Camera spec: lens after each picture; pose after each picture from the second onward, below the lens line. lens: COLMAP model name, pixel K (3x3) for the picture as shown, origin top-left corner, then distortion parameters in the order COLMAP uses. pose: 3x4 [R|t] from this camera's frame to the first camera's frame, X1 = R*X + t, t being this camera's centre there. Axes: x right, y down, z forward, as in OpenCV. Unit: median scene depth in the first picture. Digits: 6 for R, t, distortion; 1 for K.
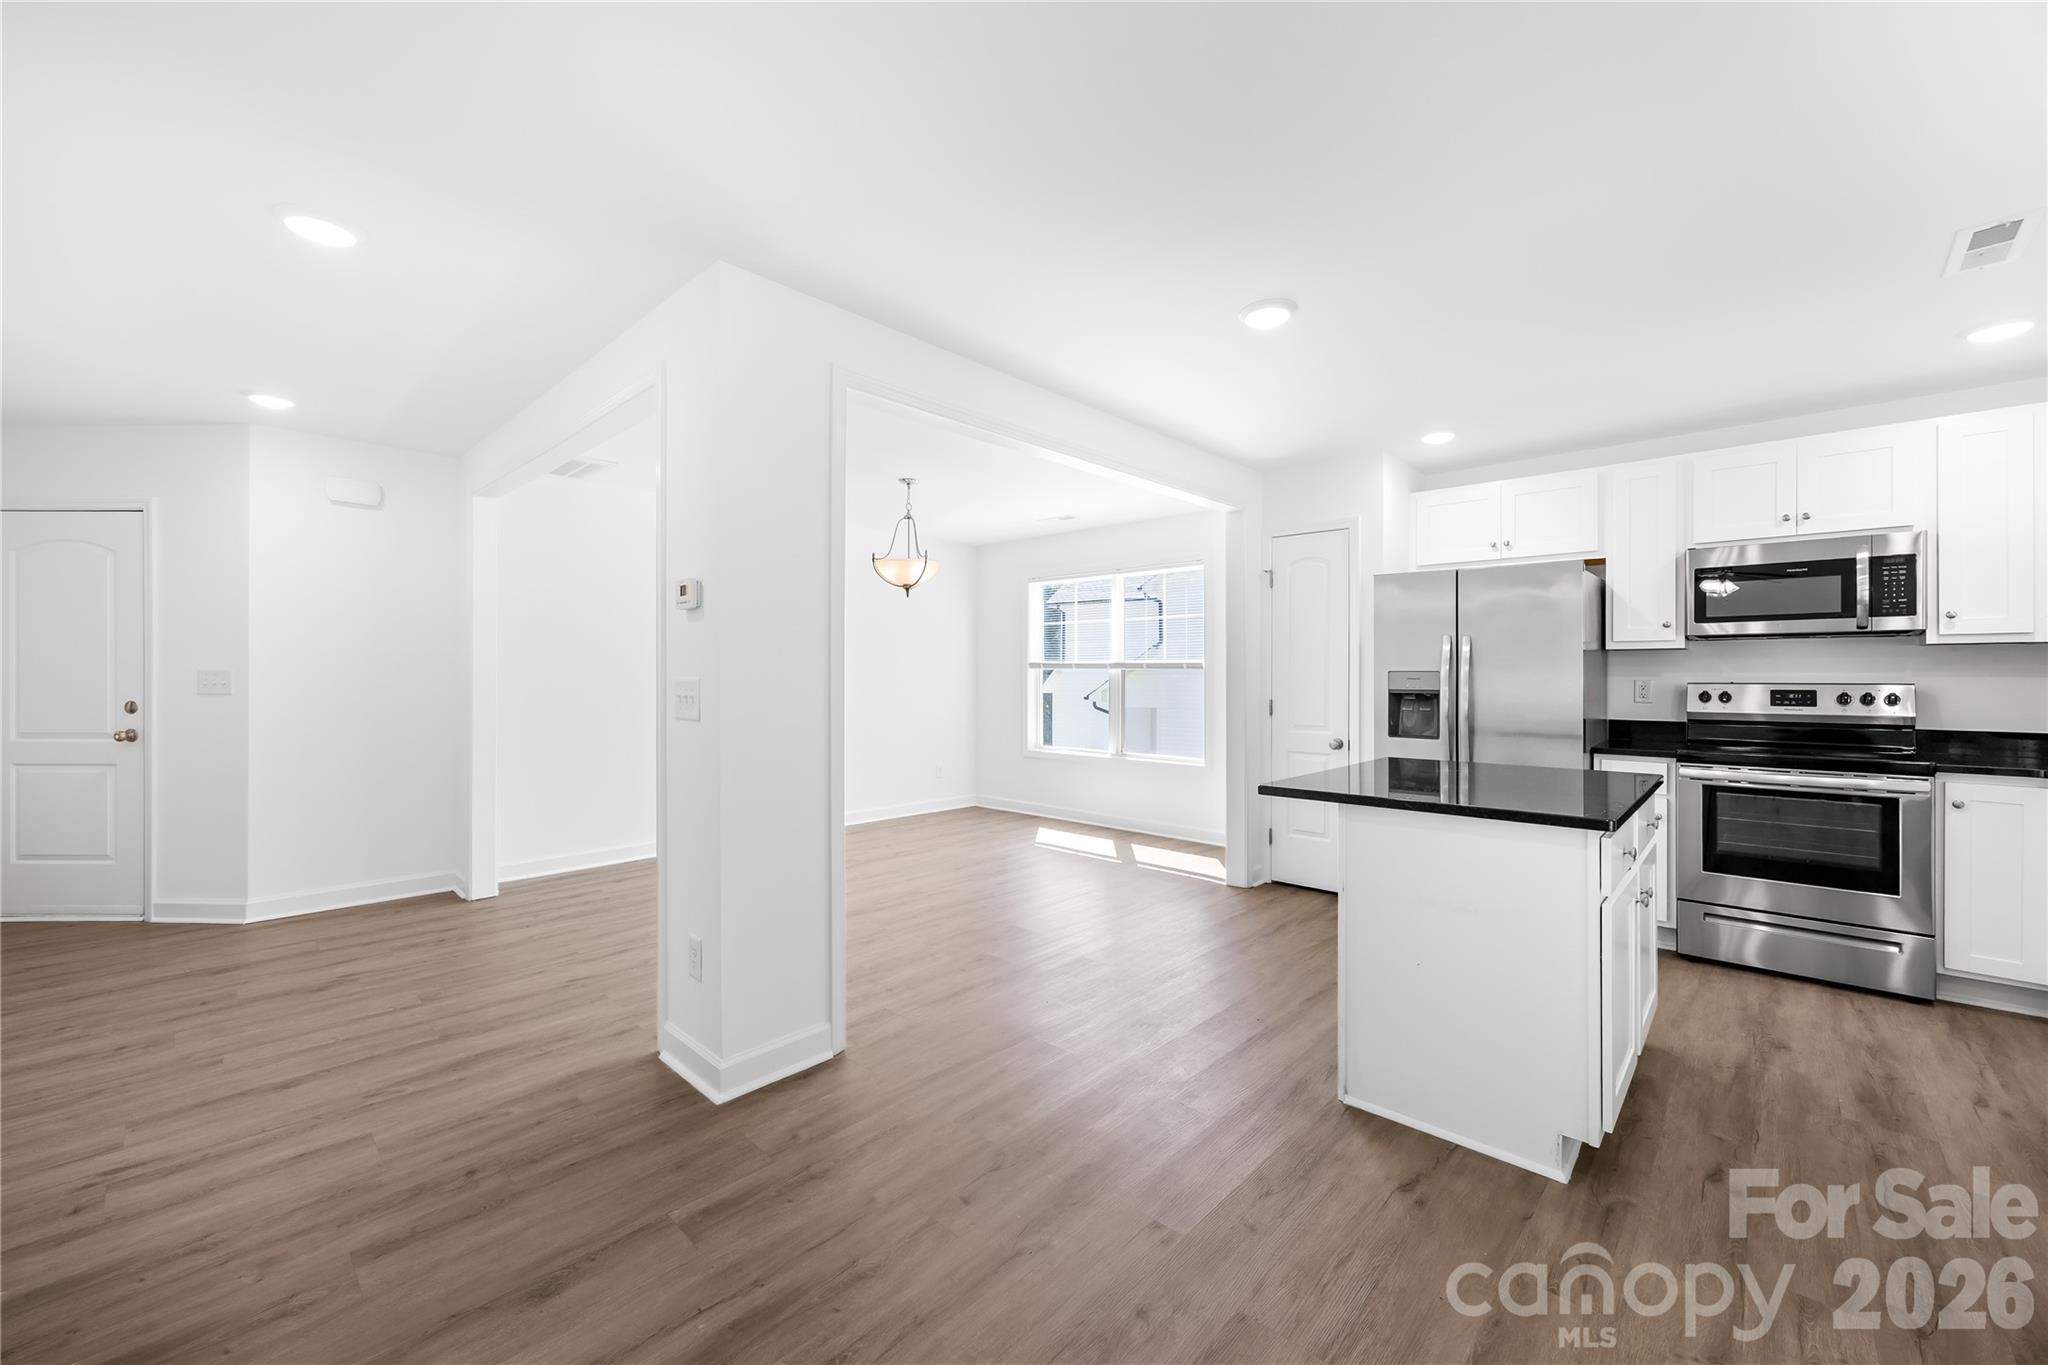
lens RADIAL K [[784.1, 0, 1037.0], [0, 784.1, 680.9], [0, 0, 1]] dist [-0.003836, -0.000251]
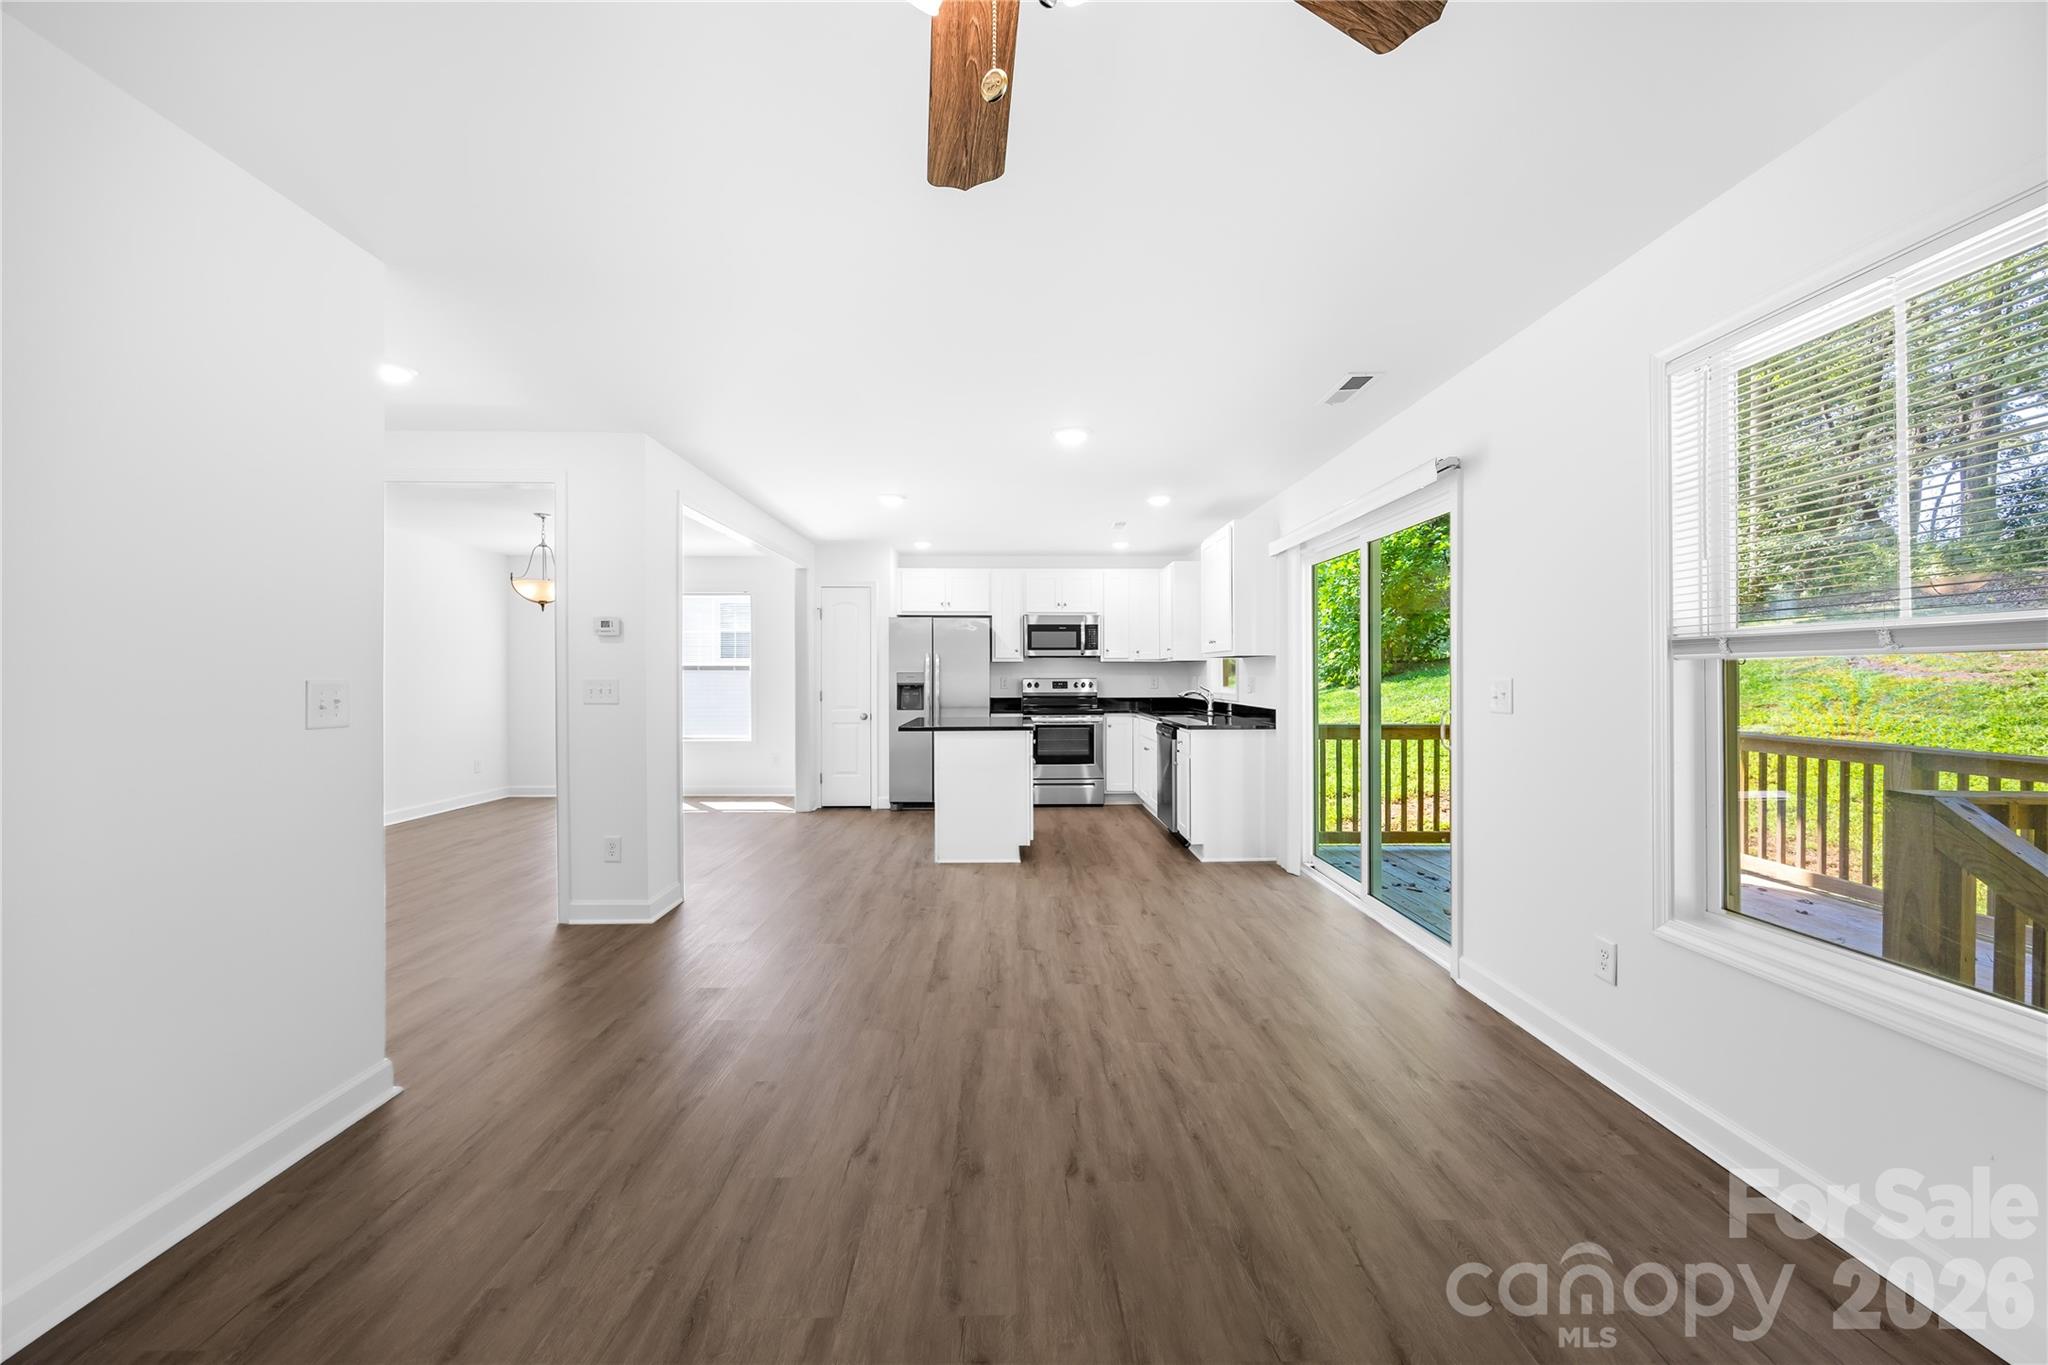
lens RADIAL K [[784.1, 0, 1020.8], [0, 784.1, 663.7], [0, 0, 1]] dist [-0.003836, -0.000251]
pose [[0.722204, 0.007147, 0.691643, -0.664900], [0.006181, 0.999840, -0.016785, -0.001383], [-0.691653, 0.016397, 0.722044, -0.540461]]
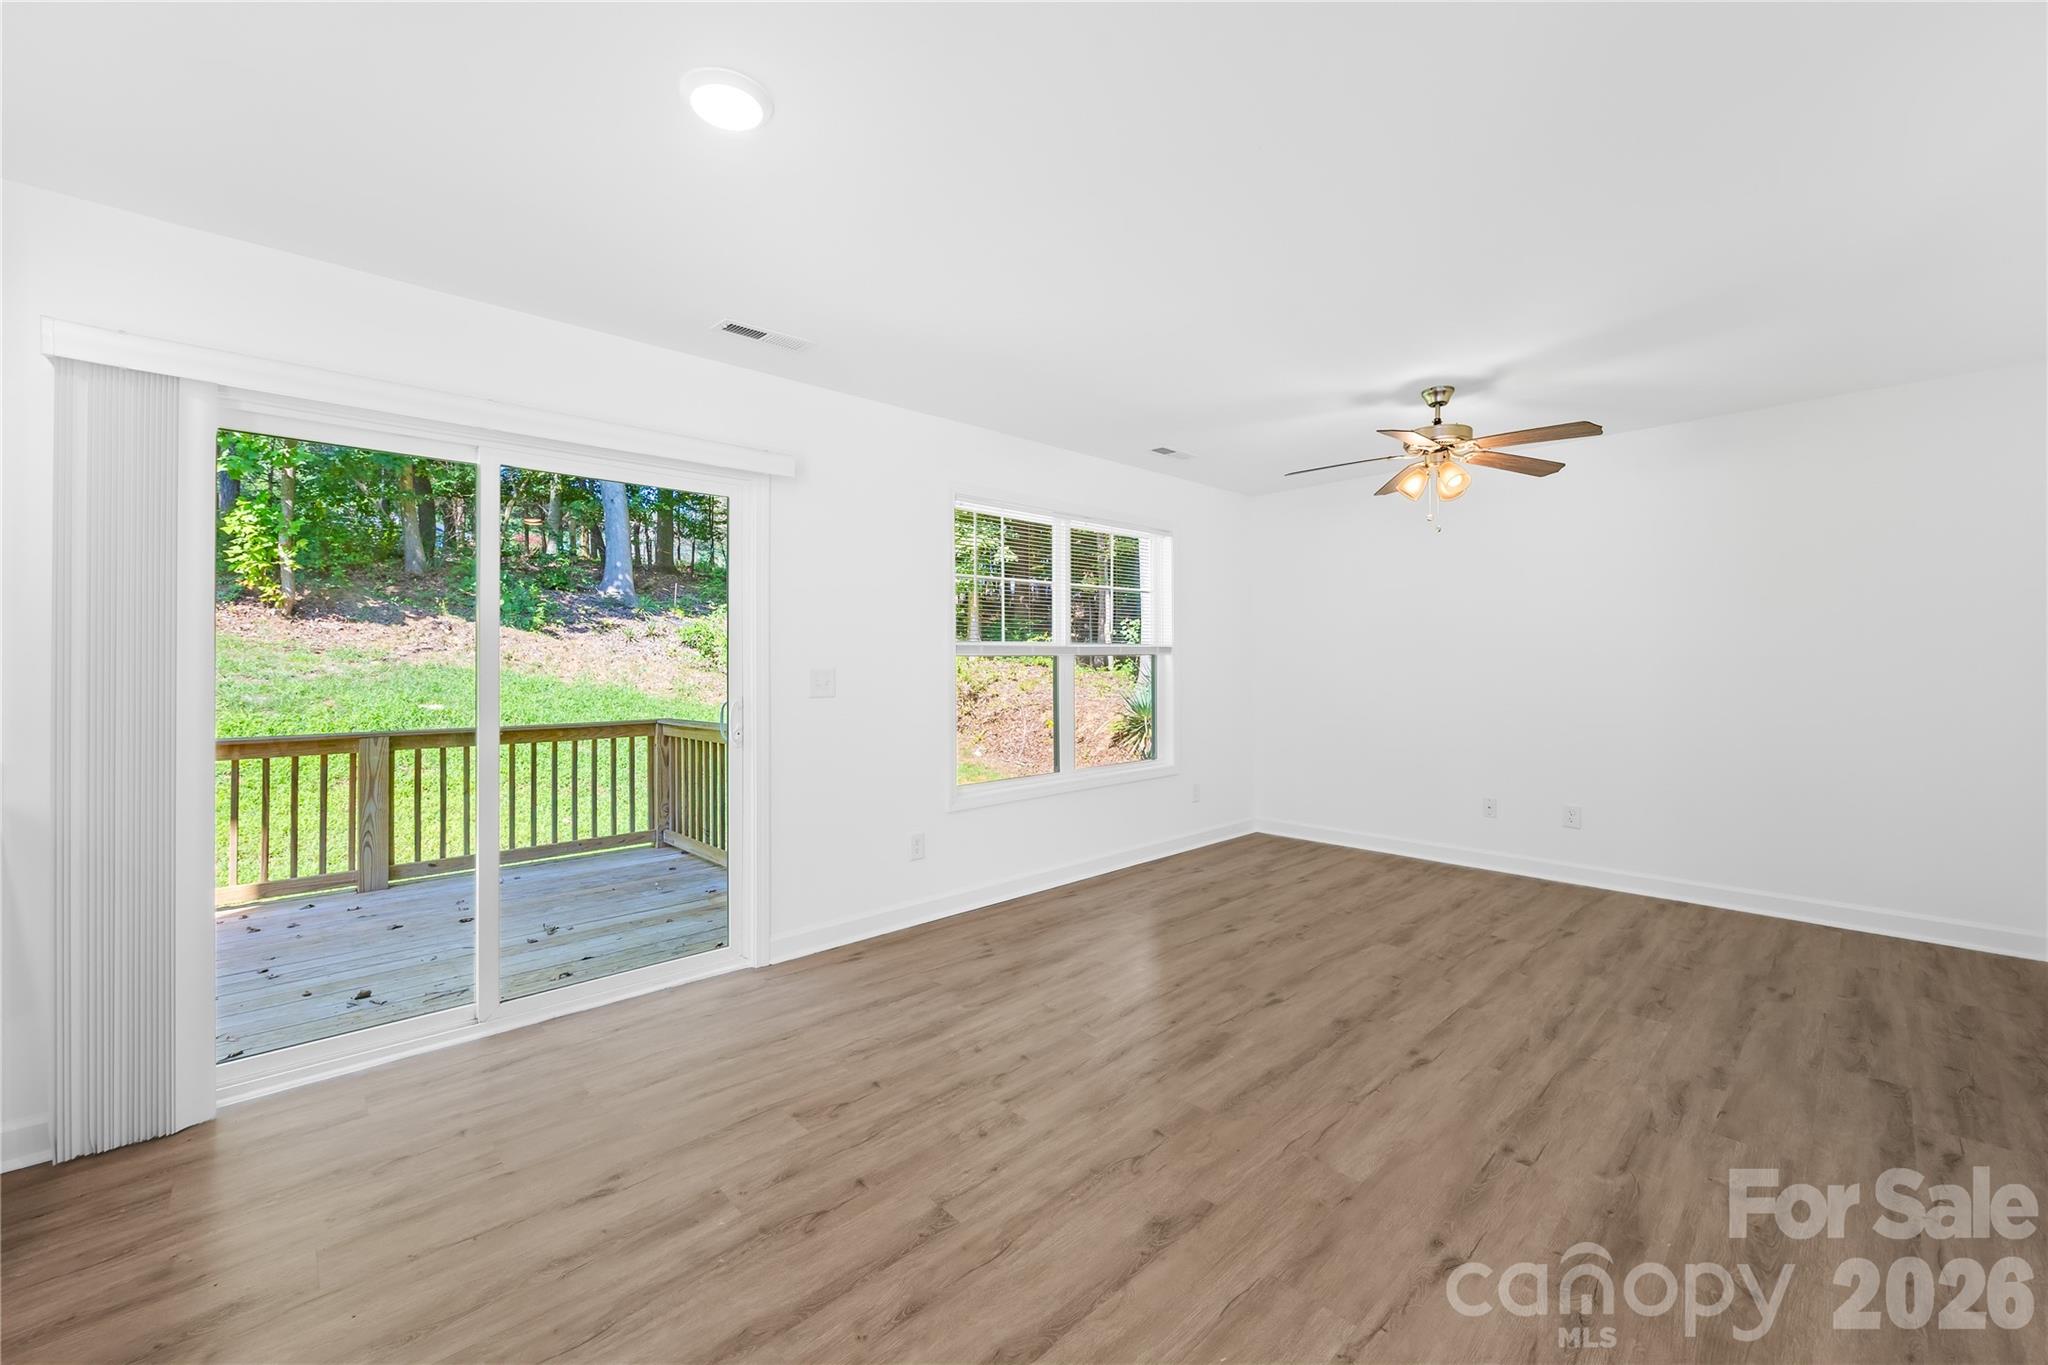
lens RADIAL K [[813.2, 0, 1024.5], [0, 813.2, 649.0], [0, 0, 1]] dist [-0.006295, 0.000005]
pose [[-0.997992, 0.005384, 0.063115, -0.037806], [0.004522, 0.999895, -0.013792, -0.004975], [-0.063183, -0.013479, -0.997911, 0.717810]]
